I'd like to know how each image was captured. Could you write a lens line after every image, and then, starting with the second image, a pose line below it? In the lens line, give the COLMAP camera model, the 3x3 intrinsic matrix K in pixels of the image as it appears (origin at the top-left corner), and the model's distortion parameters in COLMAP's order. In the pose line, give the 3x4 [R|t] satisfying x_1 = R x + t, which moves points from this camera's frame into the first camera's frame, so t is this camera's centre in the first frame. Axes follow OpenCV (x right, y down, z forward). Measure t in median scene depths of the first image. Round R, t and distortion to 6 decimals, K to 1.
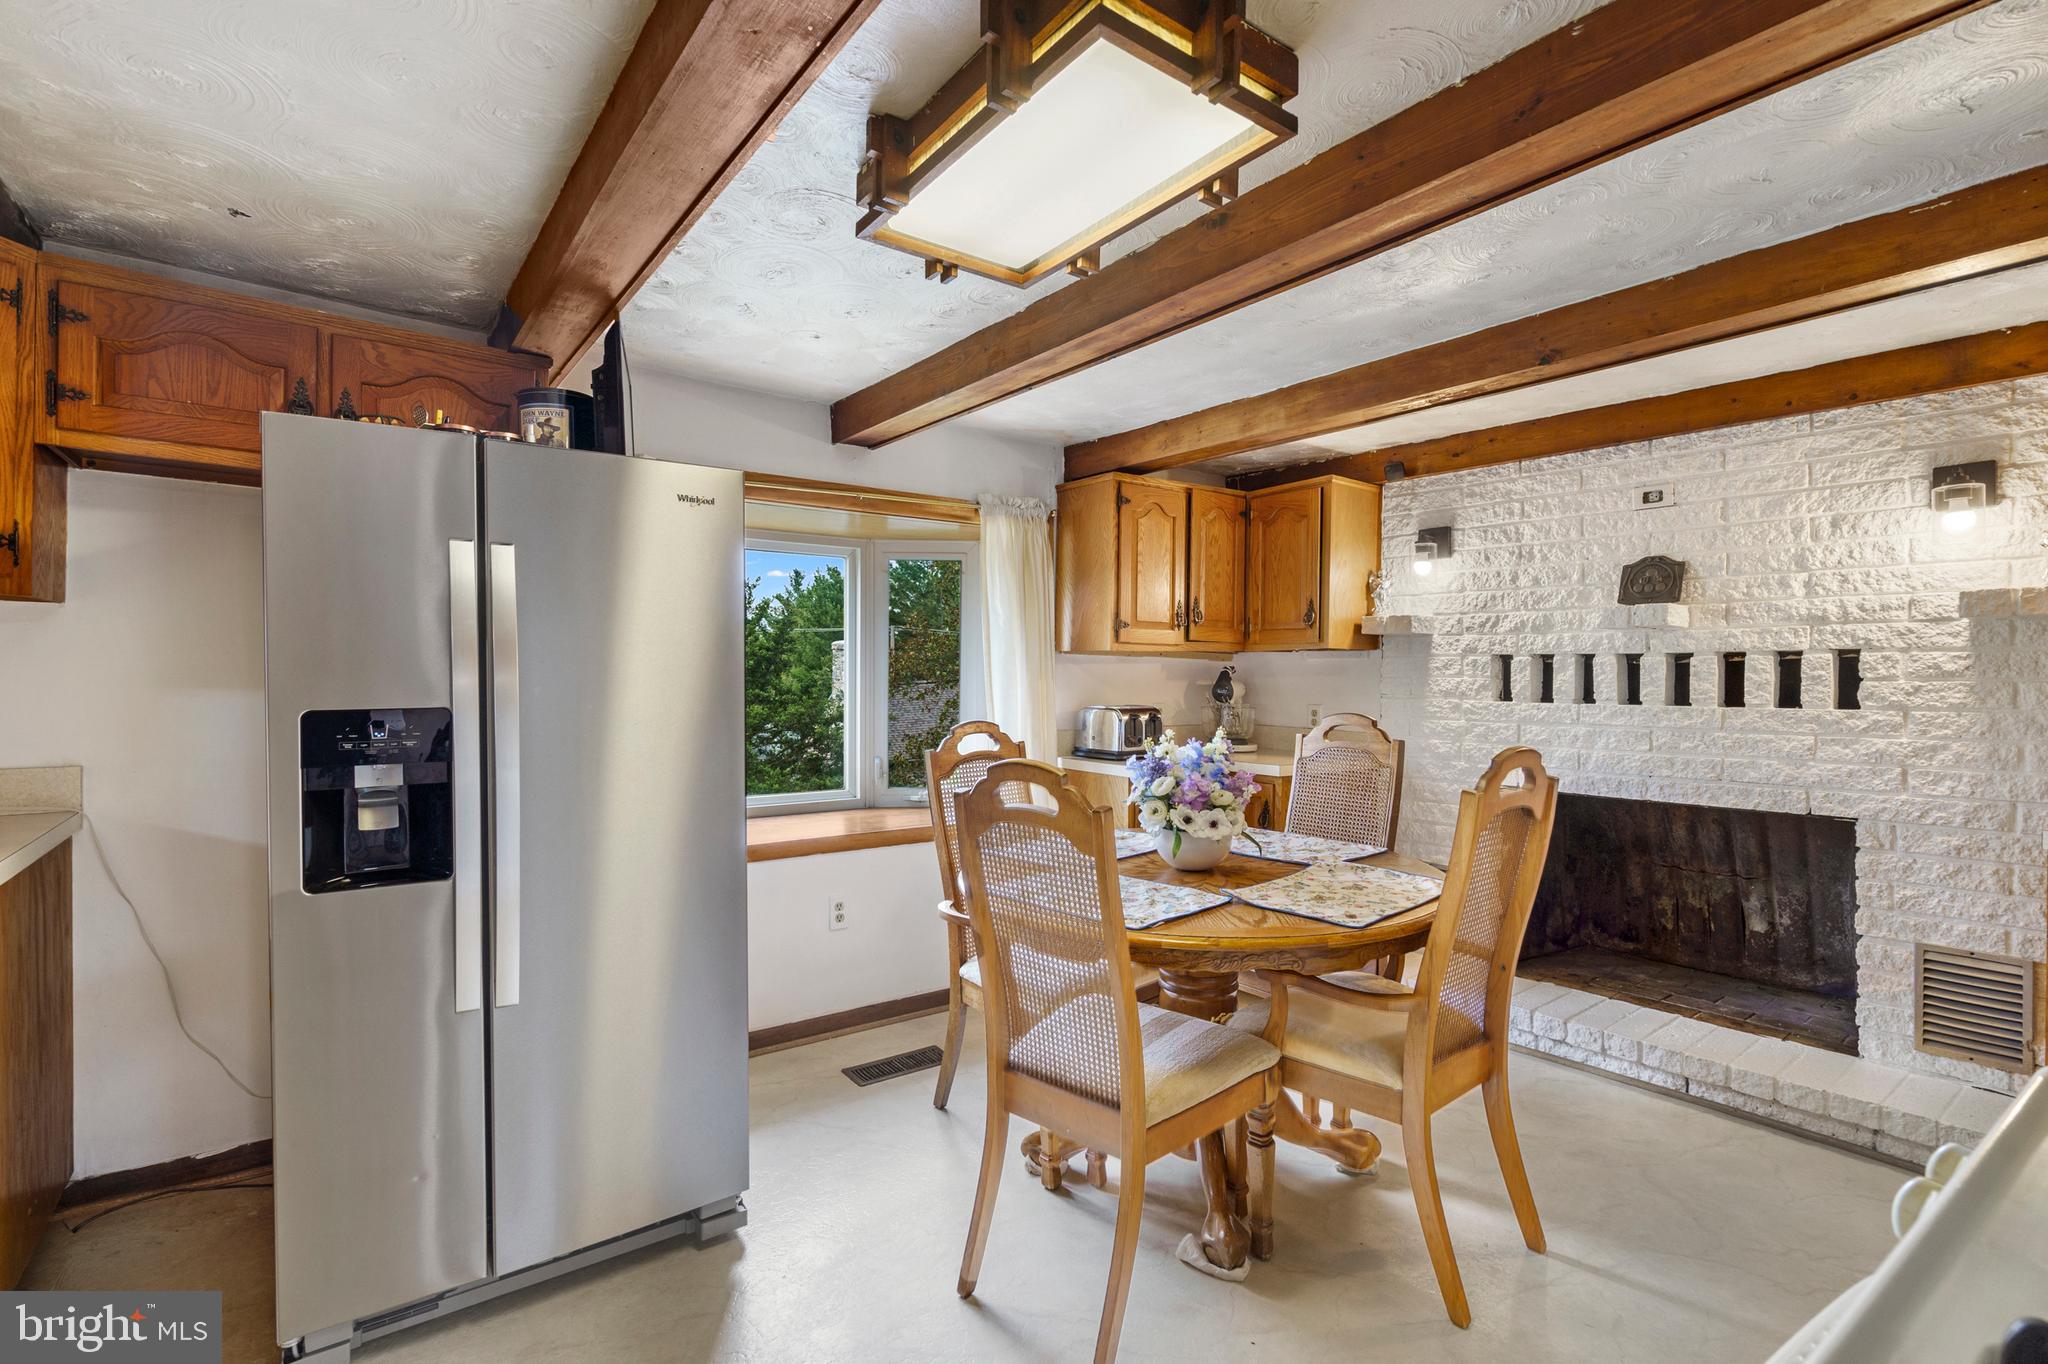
lens RADIAL K [[954.7, 0, 1039.9], [0, 954.7, 687.1], [0, 0, 1]] dist [-0.001816, -0.001063]
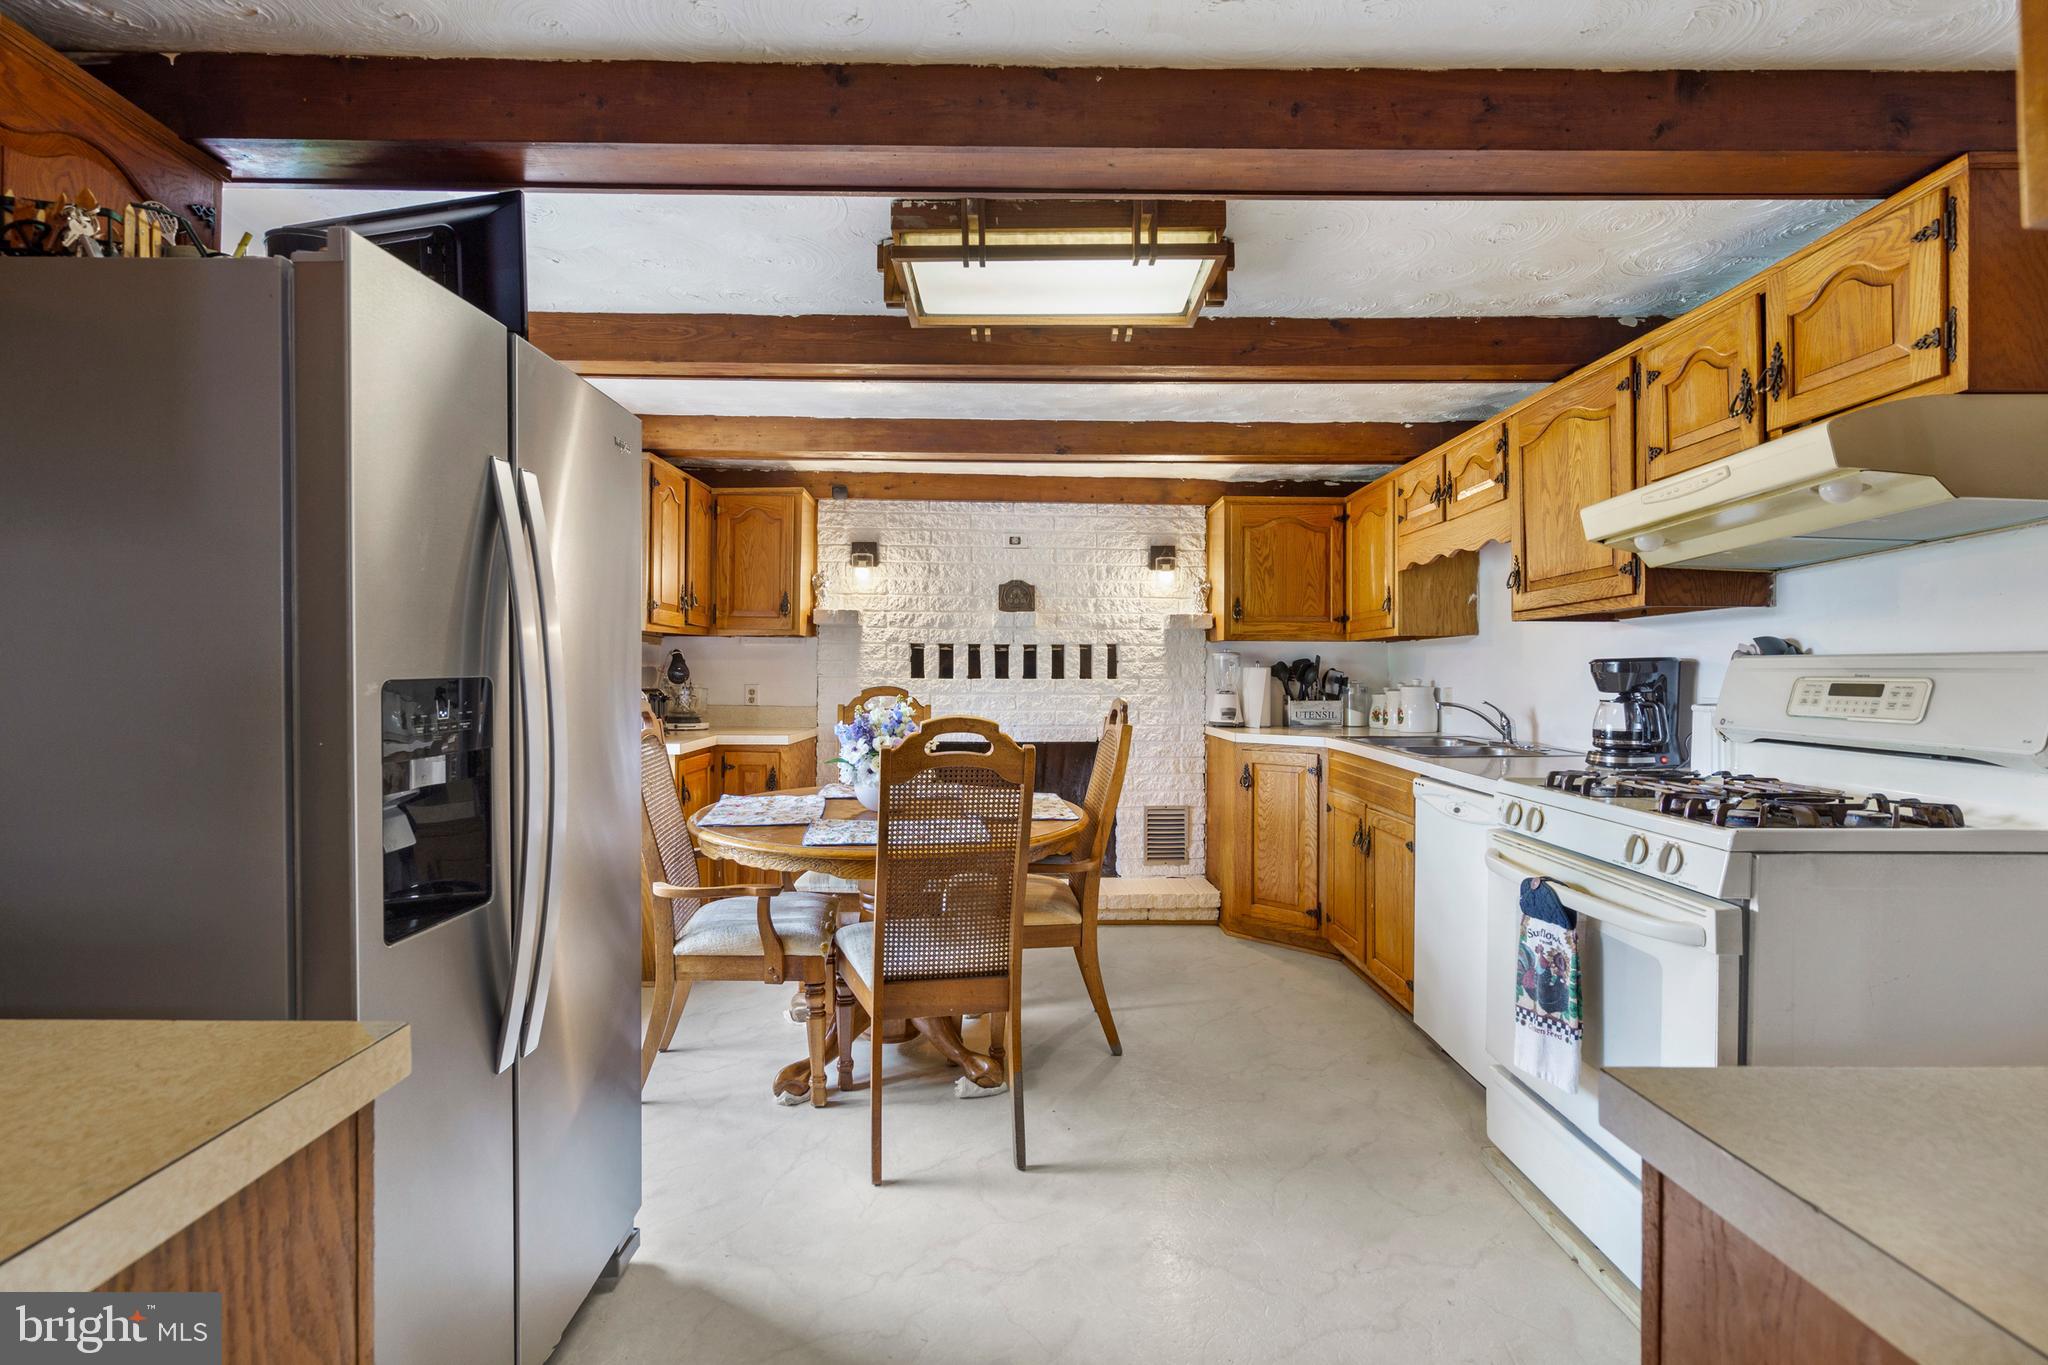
lens RADIAL K [[954.7, 0, 1033.0], [0, 954.7, 688.9], [0, 0, 1]] dist [-0.001816, -0.001063]
pose [[0.573253, -0.018518, 0.819169, -0.644294], [0.009906, 0.999828, 0.015670, 0.012720], [-0.819319, -0.000868, 0.573338, 0.121863]]
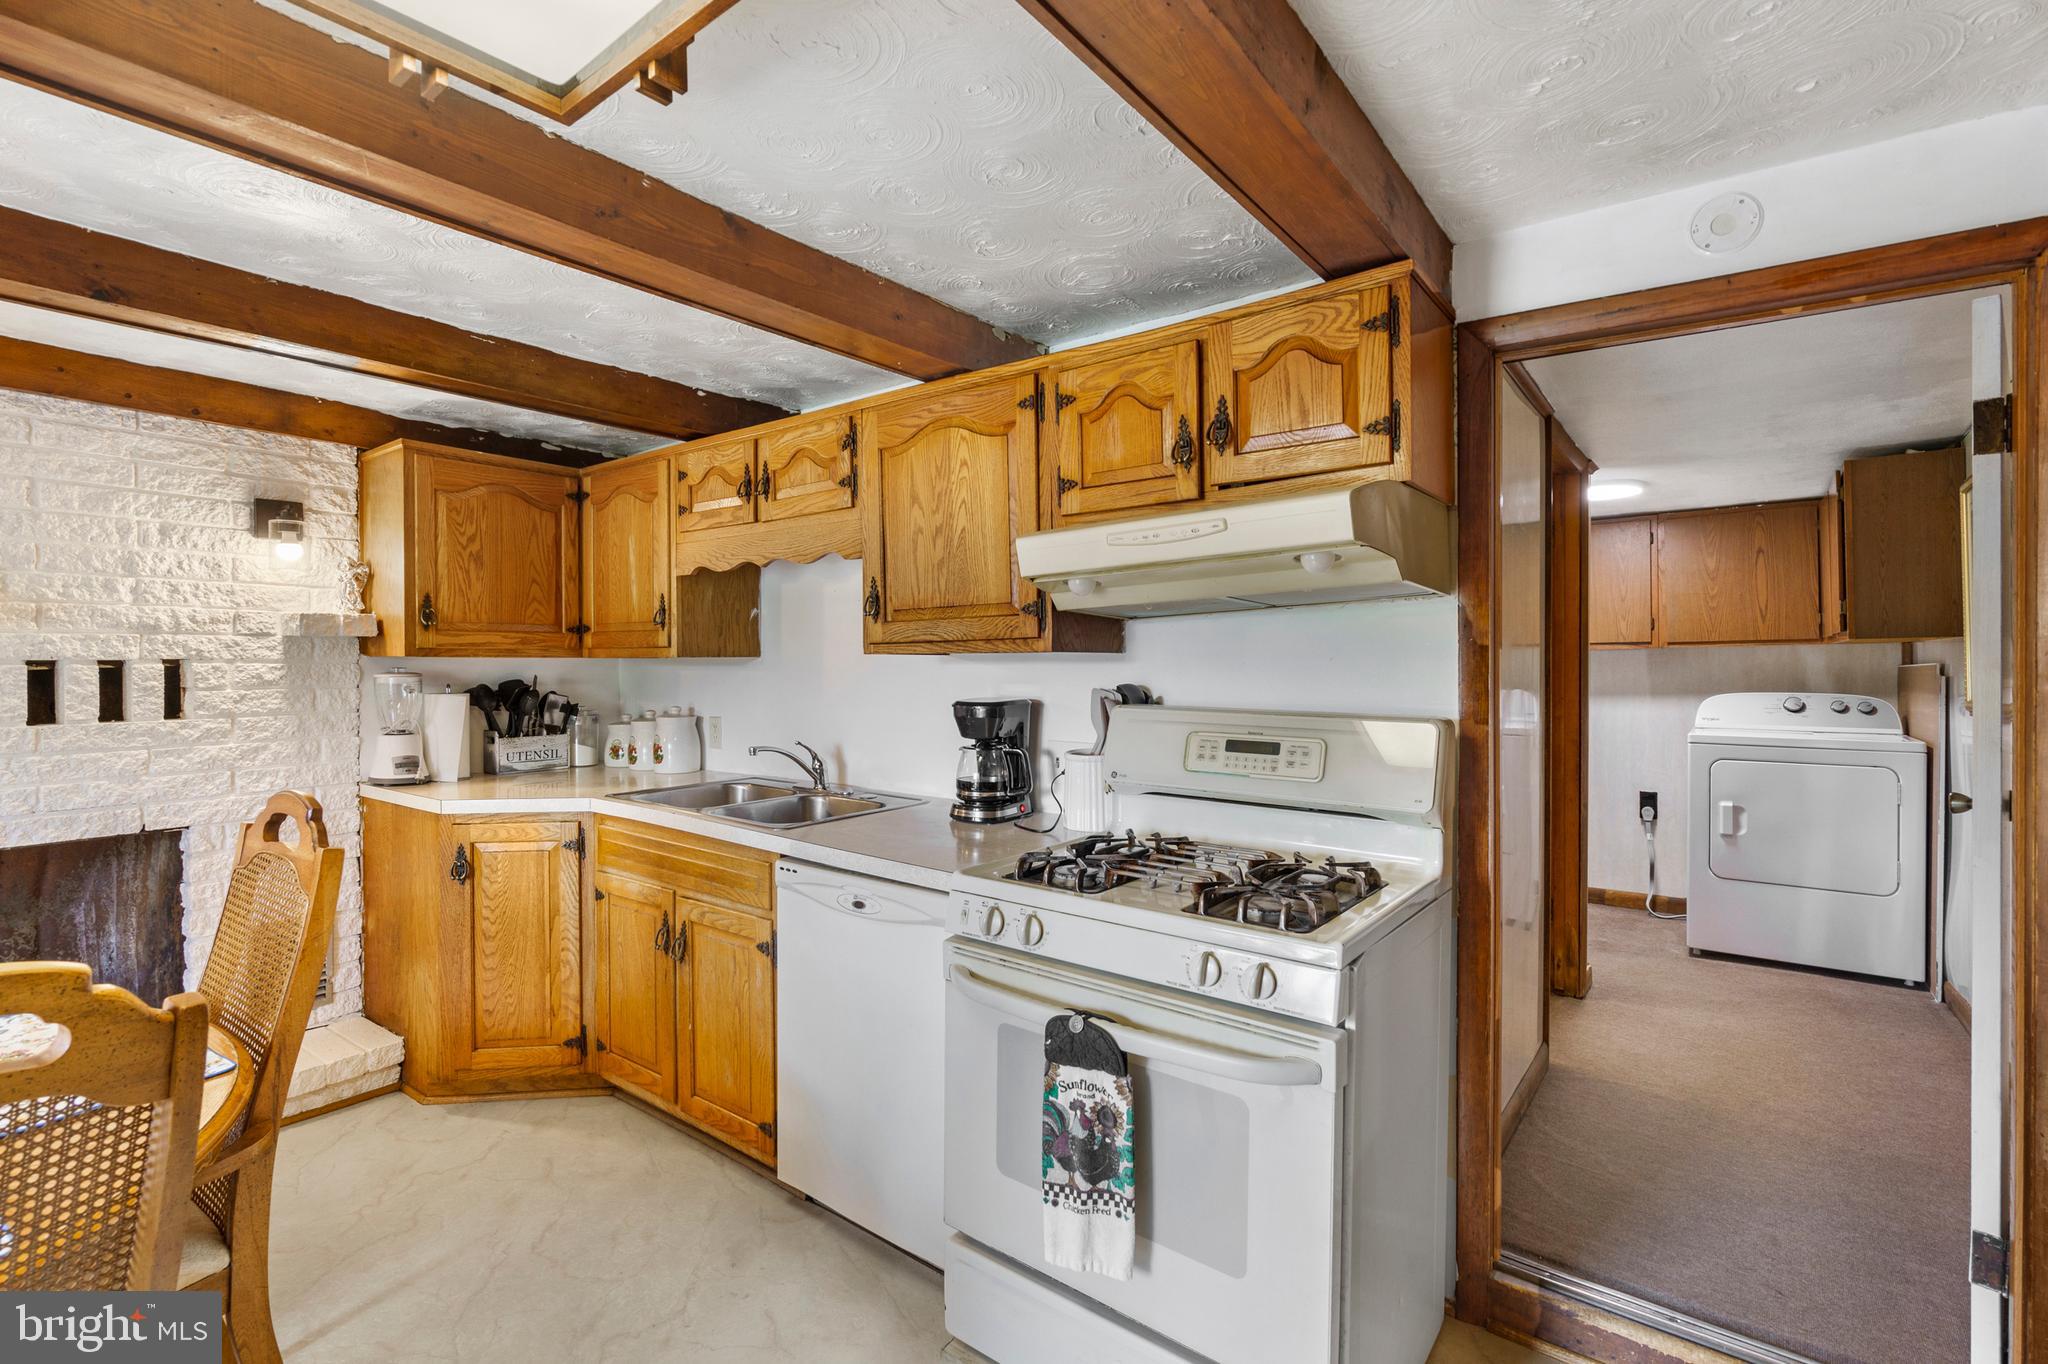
lens RADIAL K [[954.7, 0, 1010.8], [0, 954.7, 675.5], [0, 0, 1]] dist [-0.001816, -0.001063]
pose [[-0.279918, -0.025222, 0.959693, -0.350000], [0.000655, 0.999650, 0.026463, -0.047762], [-0.960024, 0.008036, -0.279803, 0.428971]]
